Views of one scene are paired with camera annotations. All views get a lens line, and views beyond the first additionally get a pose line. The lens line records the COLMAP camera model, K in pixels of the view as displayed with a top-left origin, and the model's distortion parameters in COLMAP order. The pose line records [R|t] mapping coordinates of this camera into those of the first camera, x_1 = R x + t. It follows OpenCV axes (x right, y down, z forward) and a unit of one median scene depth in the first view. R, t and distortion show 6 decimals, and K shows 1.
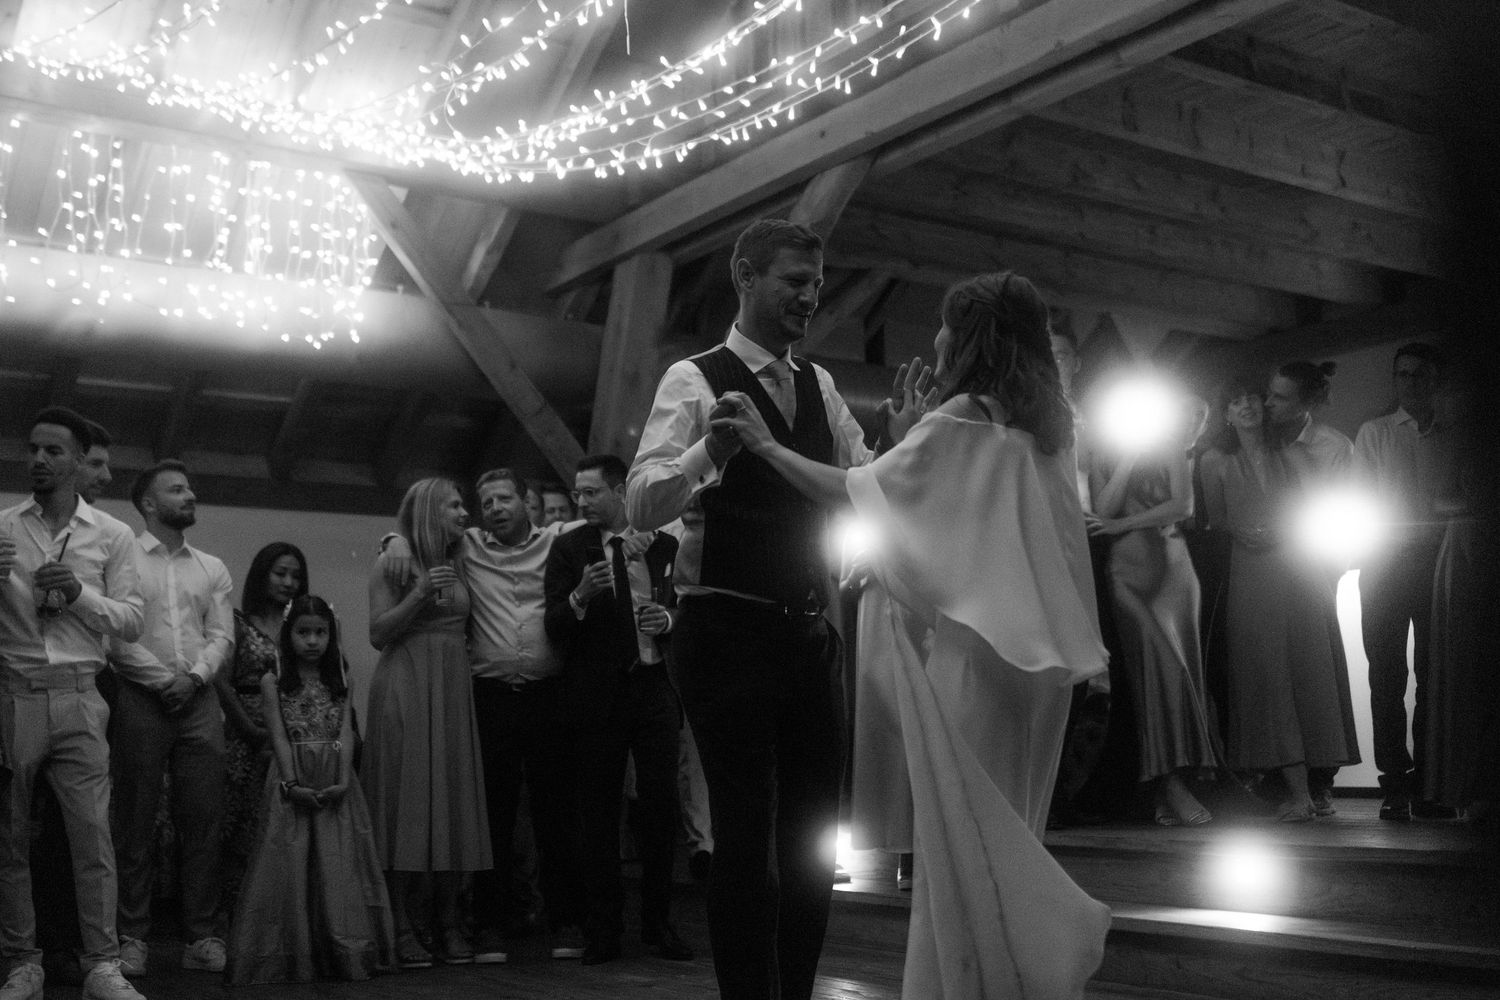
lens RADIAL K [[1692.9, 0, 748.2], [0, 1692.9, 481.4], [0, 0, 1]] dist [0.001097, 0.000000]
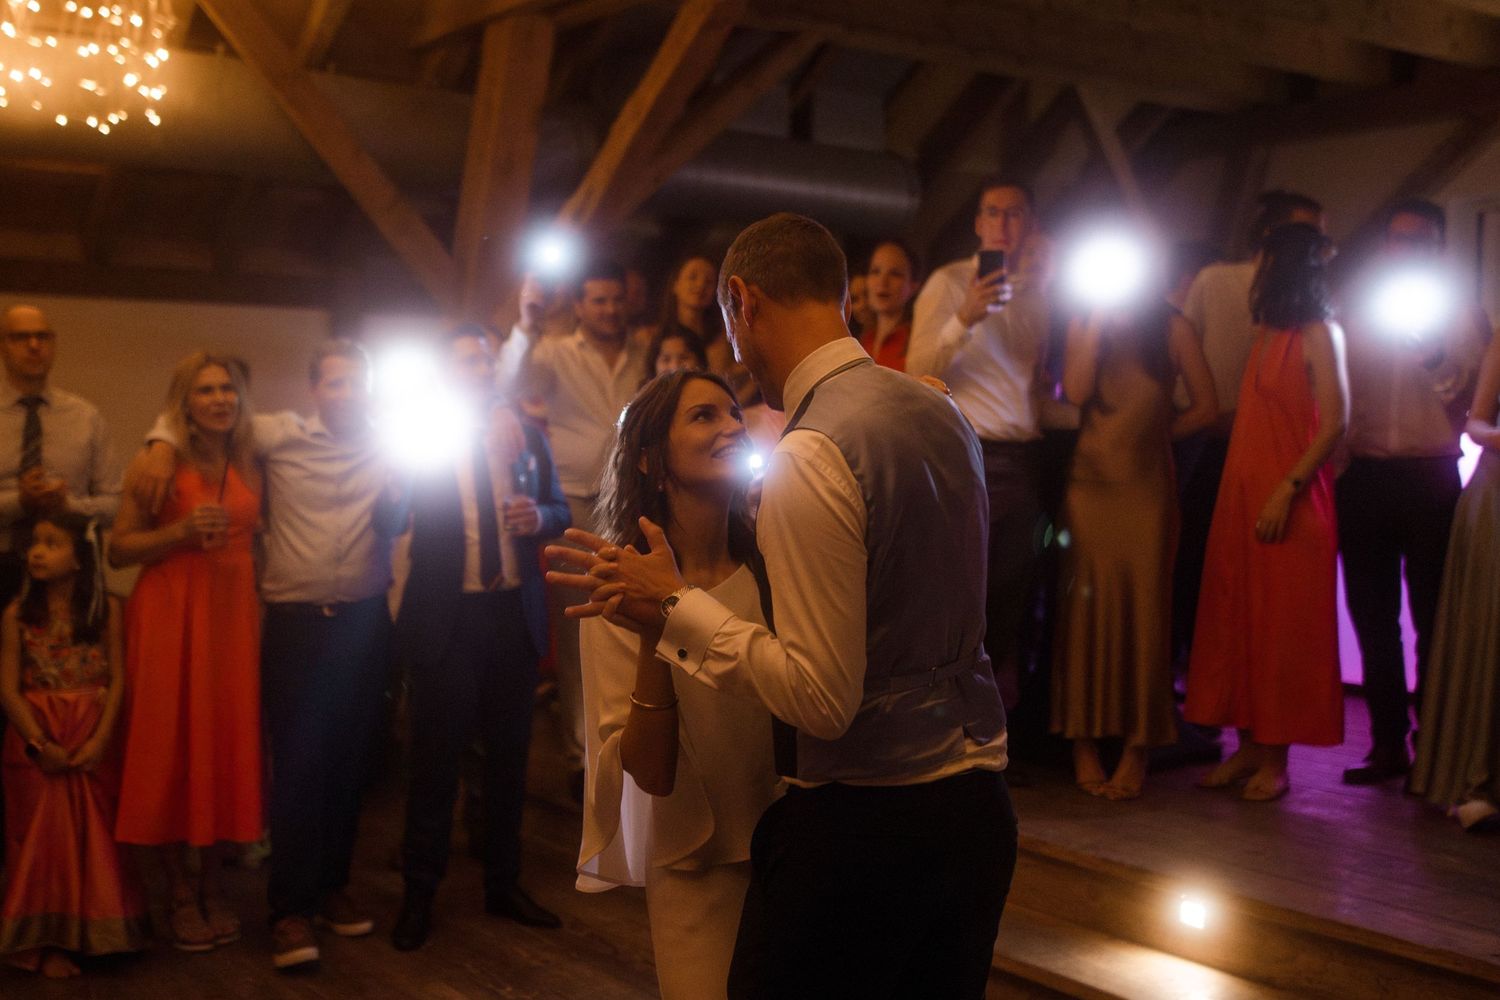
lens RADIAL K [[1692.9, 0, 750.9], [0, 1692.9, 504.9], [0, 0, 1]] dist [0.001097, 0.000000]
pose [[0.998938, 0.026878, 0.037412, 0.029865], [-0.033740, 0.979832, 0.196952, -0.074968], [-0.031364, -0.198005, 0.979699, 0.160505]]
